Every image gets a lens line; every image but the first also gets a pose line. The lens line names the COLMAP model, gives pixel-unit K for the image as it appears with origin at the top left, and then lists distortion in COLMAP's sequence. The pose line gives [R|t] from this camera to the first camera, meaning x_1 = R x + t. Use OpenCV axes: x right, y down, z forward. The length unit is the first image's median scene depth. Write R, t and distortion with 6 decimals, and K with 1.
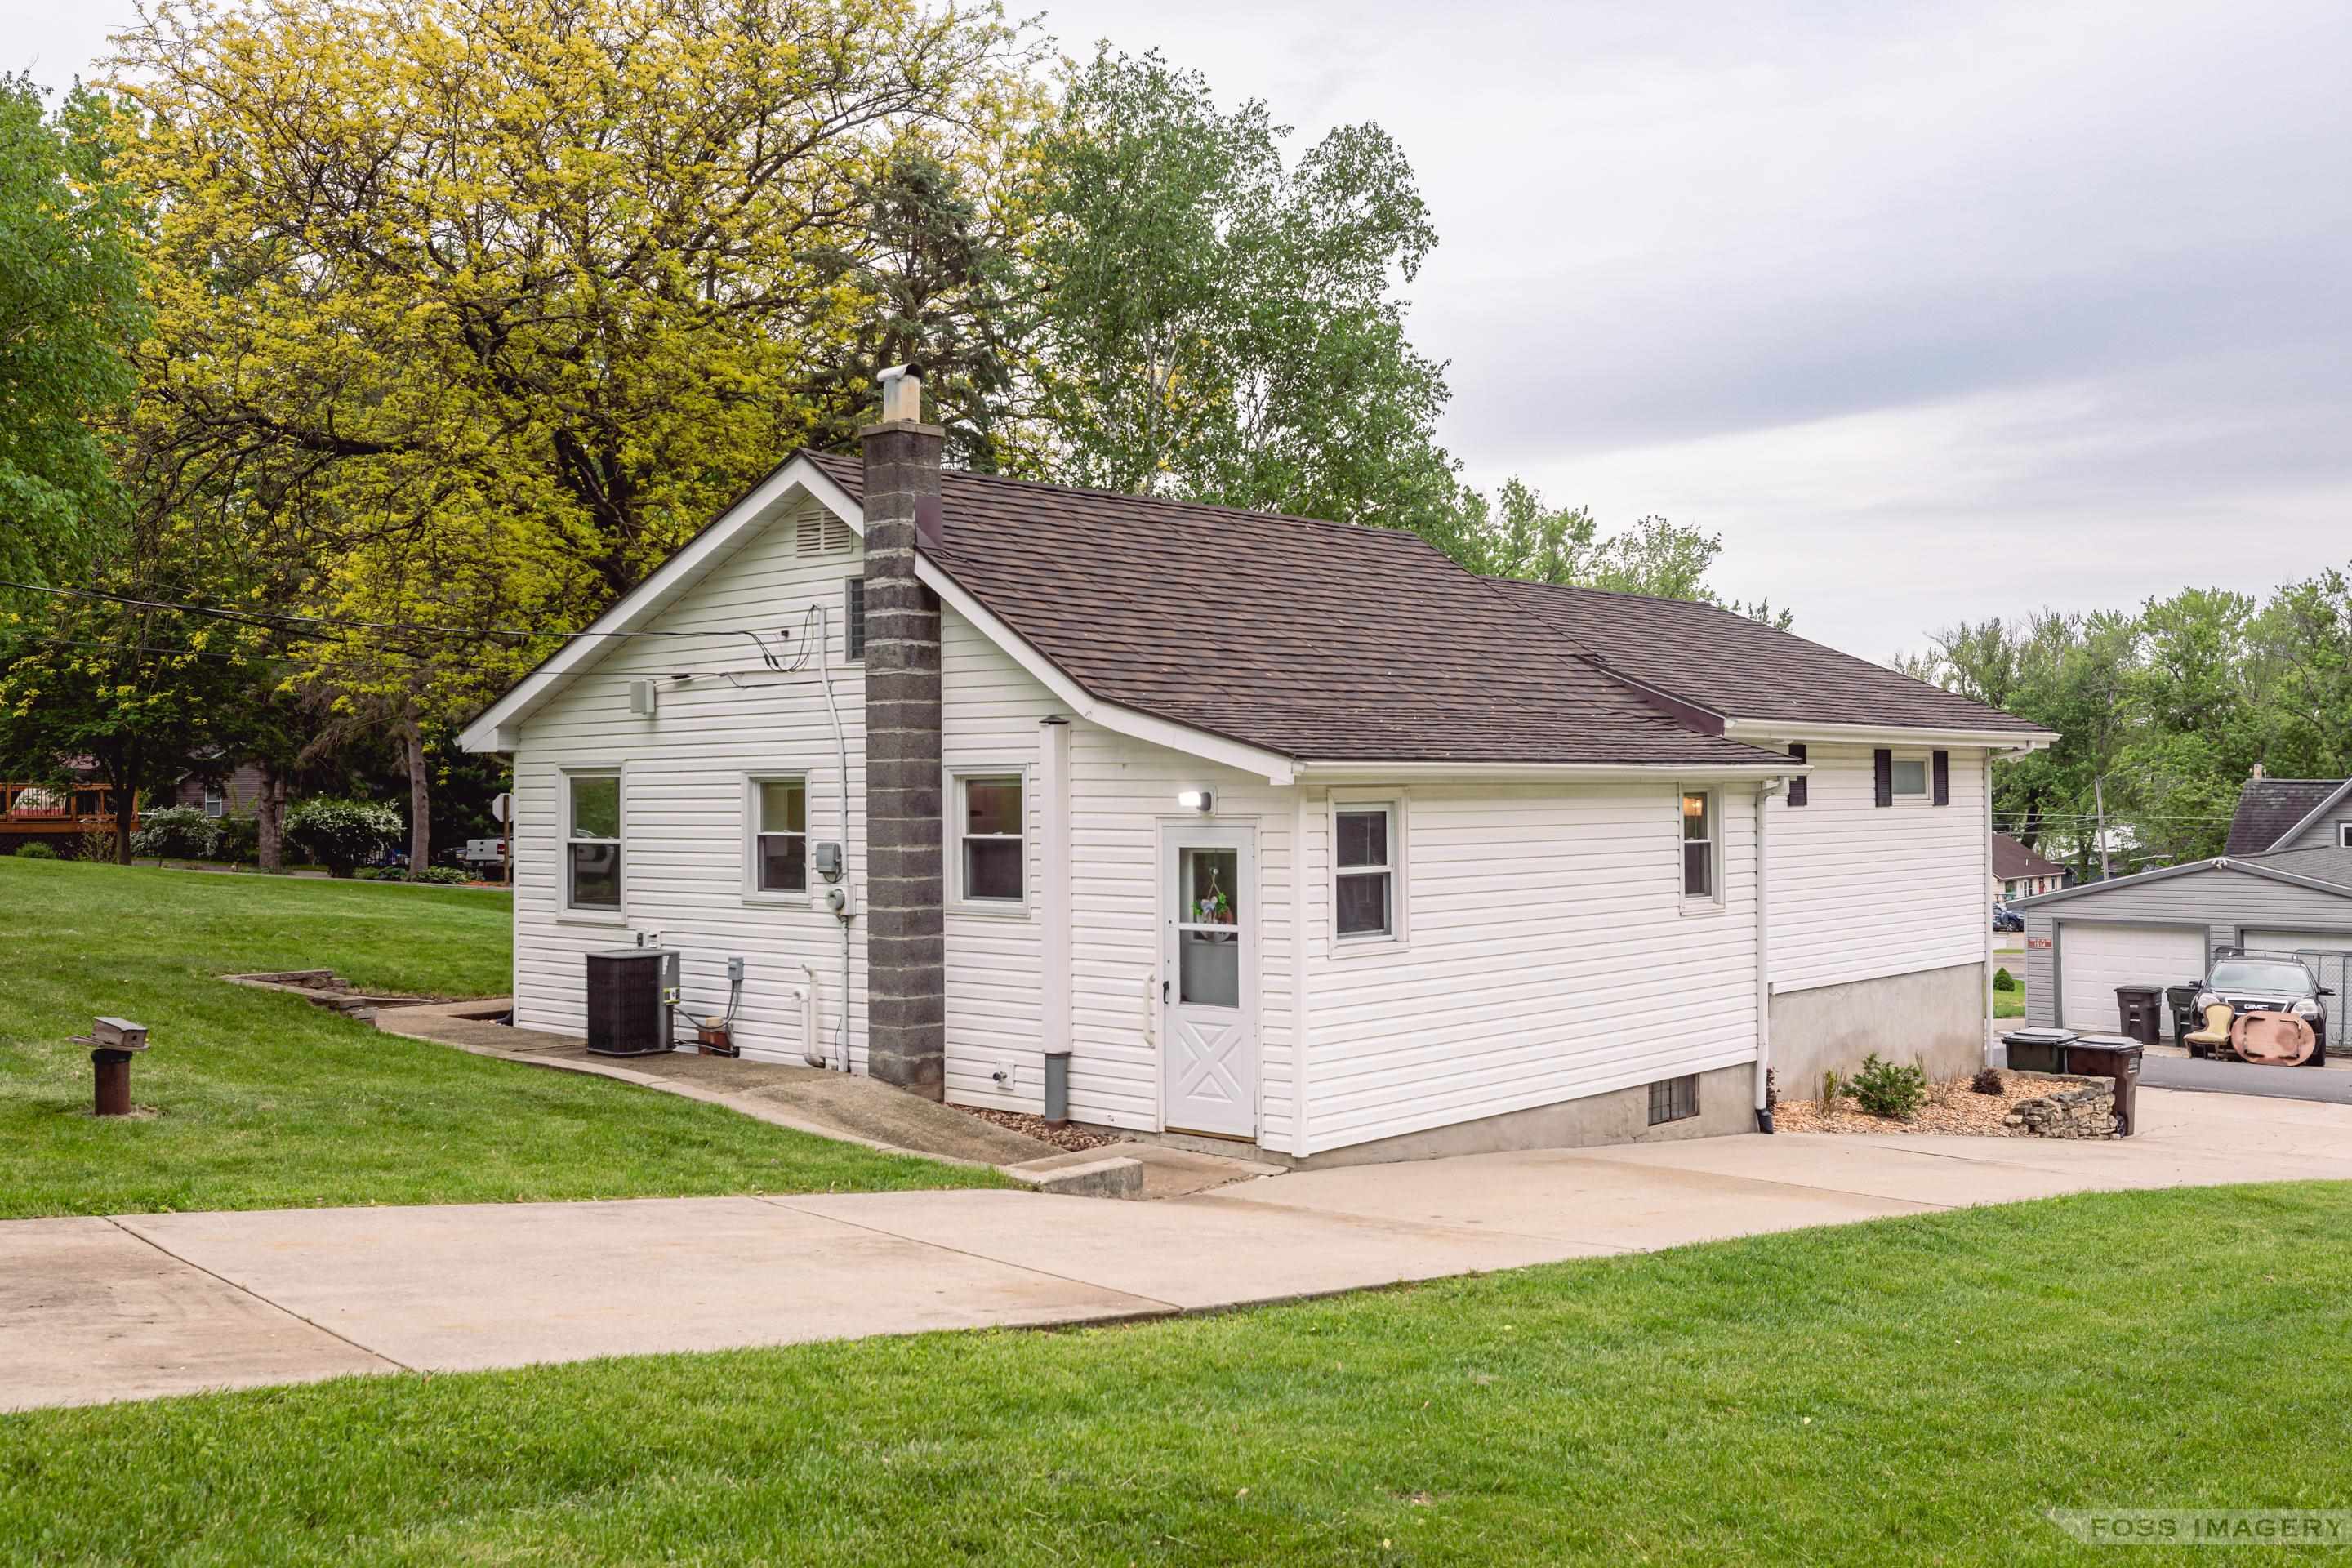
lens RADIAL K [[2202.1, 0, 1183.2], [0, 2202.1, 773.0], [0, 0, 1]] dist [0.023574, 0.000000]
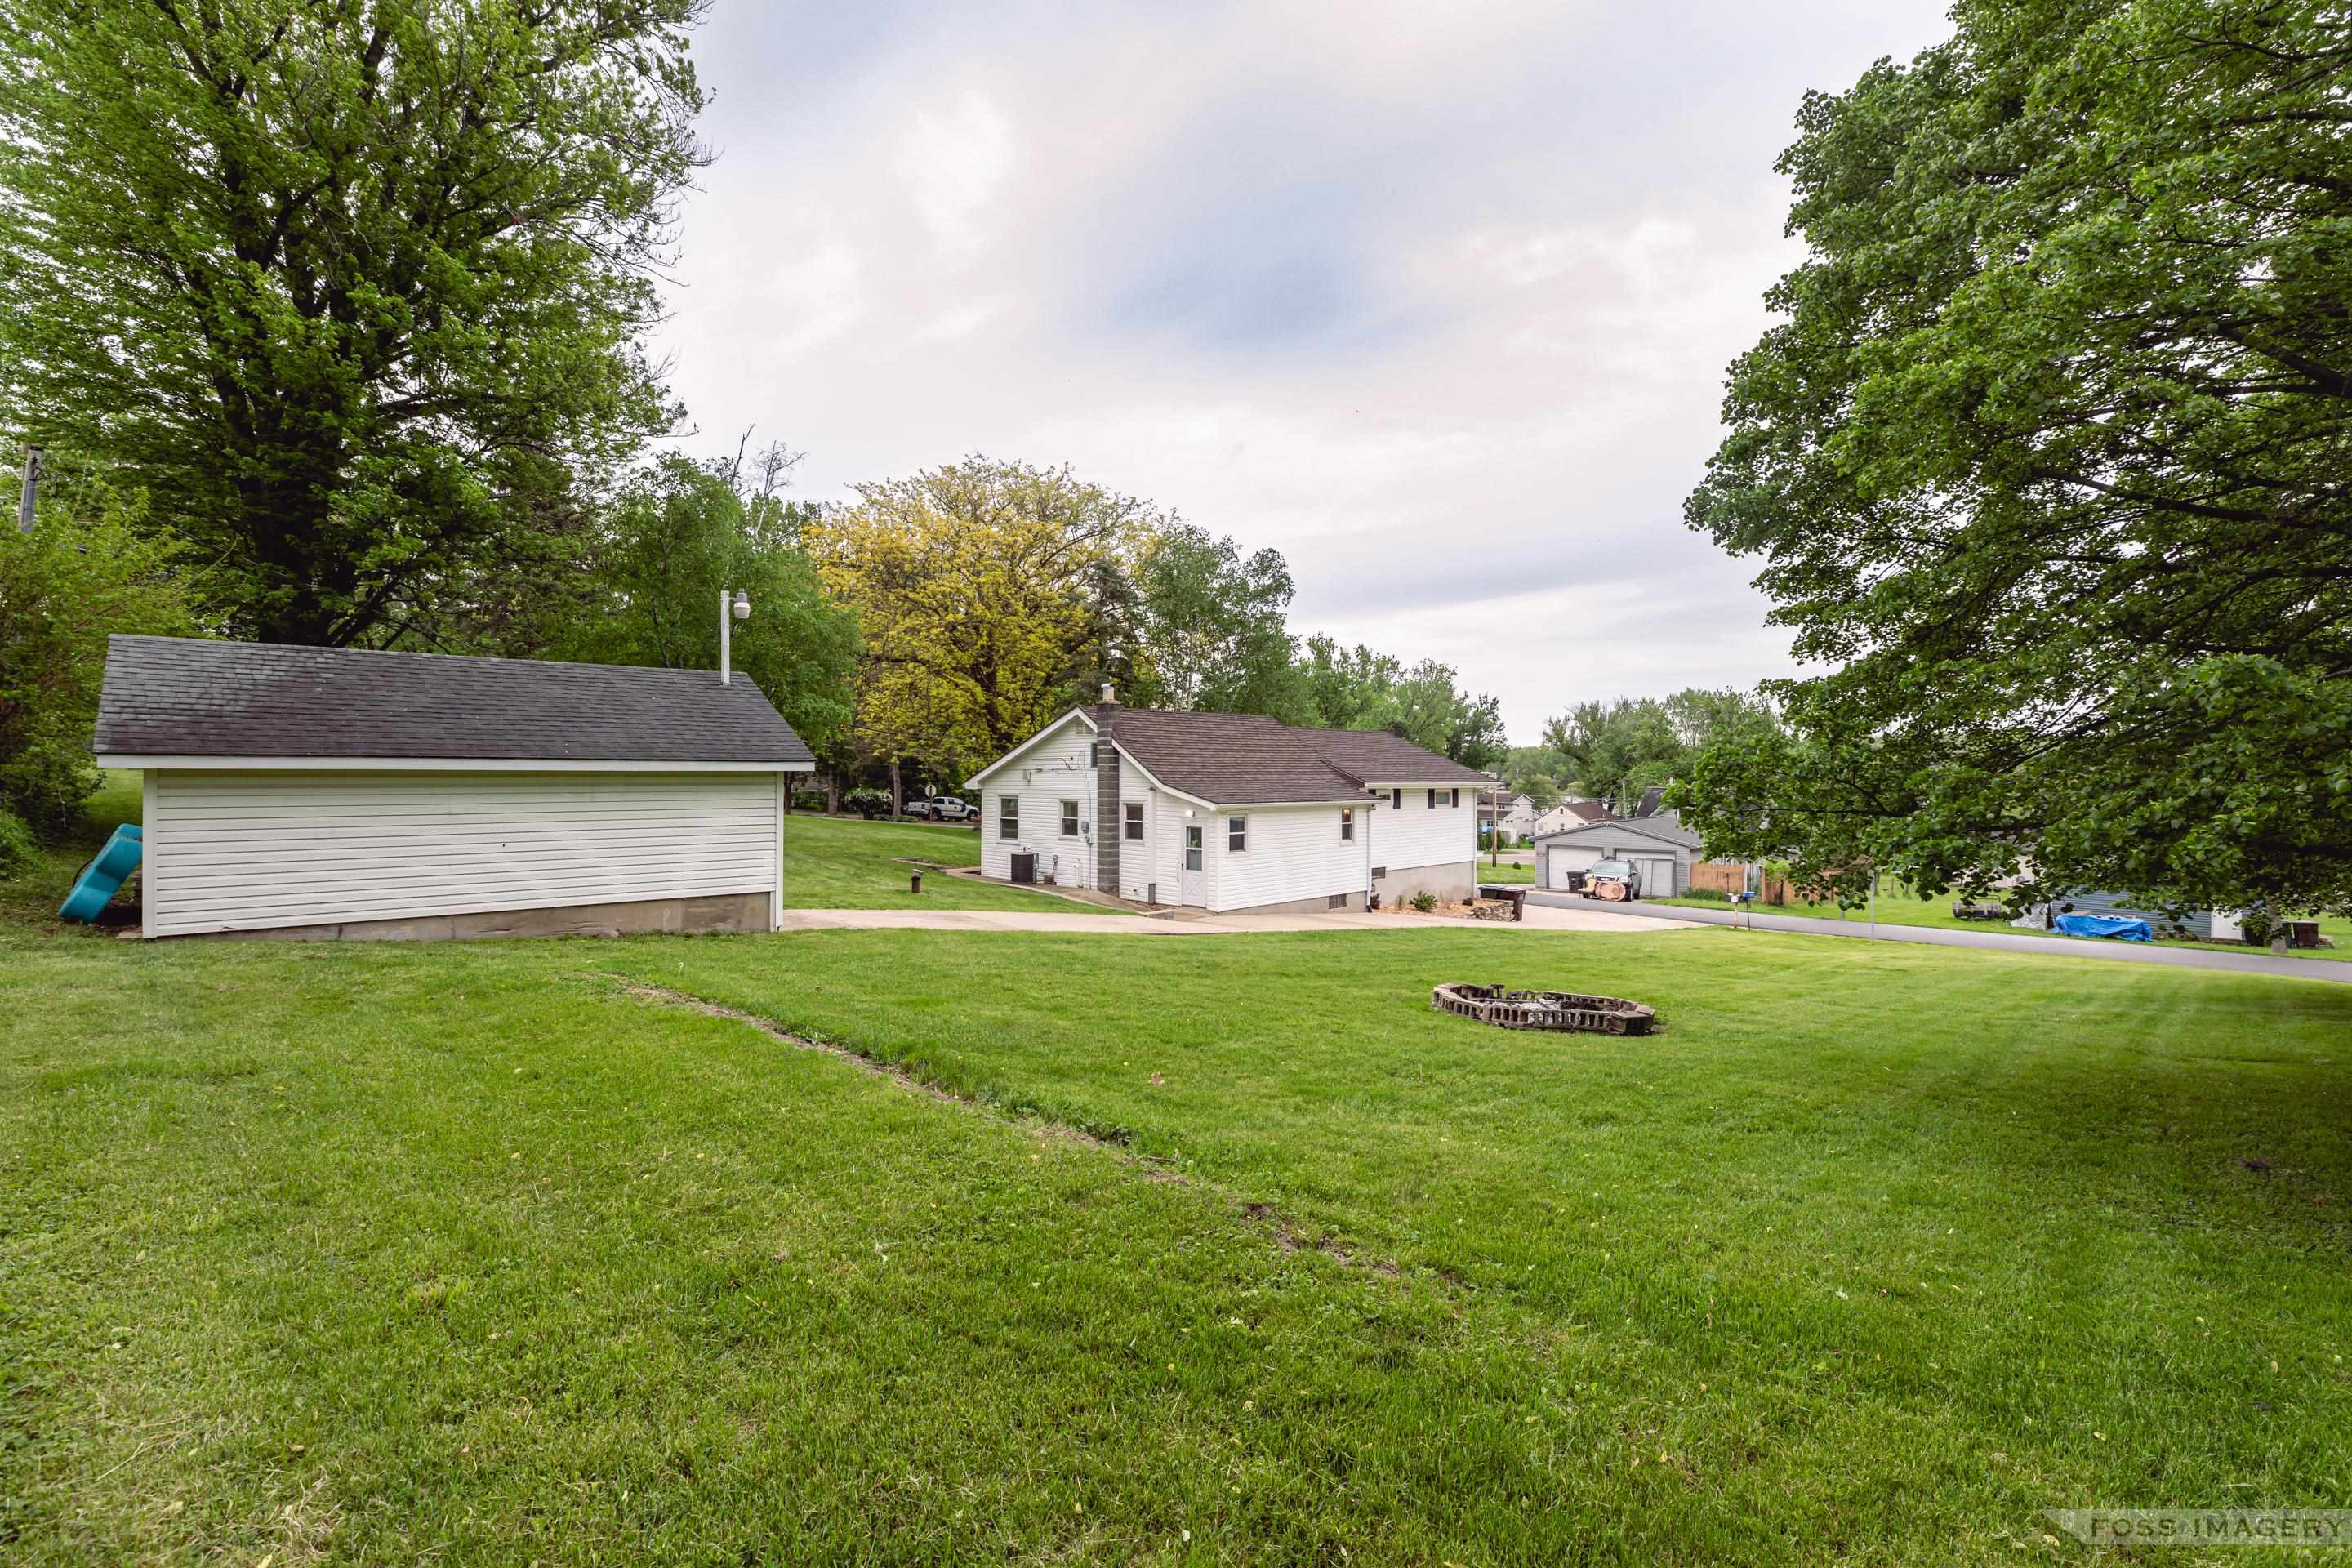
lens RADIAL K [[1085.4, 0, 1161.0], [0, 1085.4, 778.0], [0, 0, 1]] dist [0.000644, 0.000390]
pose [[0.998517, 0.007943, -0.053868, 0.041247], [-0.007240, 0.999886, 0.013224, -0.053855], [0.053966, -0.012814, 0.998461, -0.608476]]
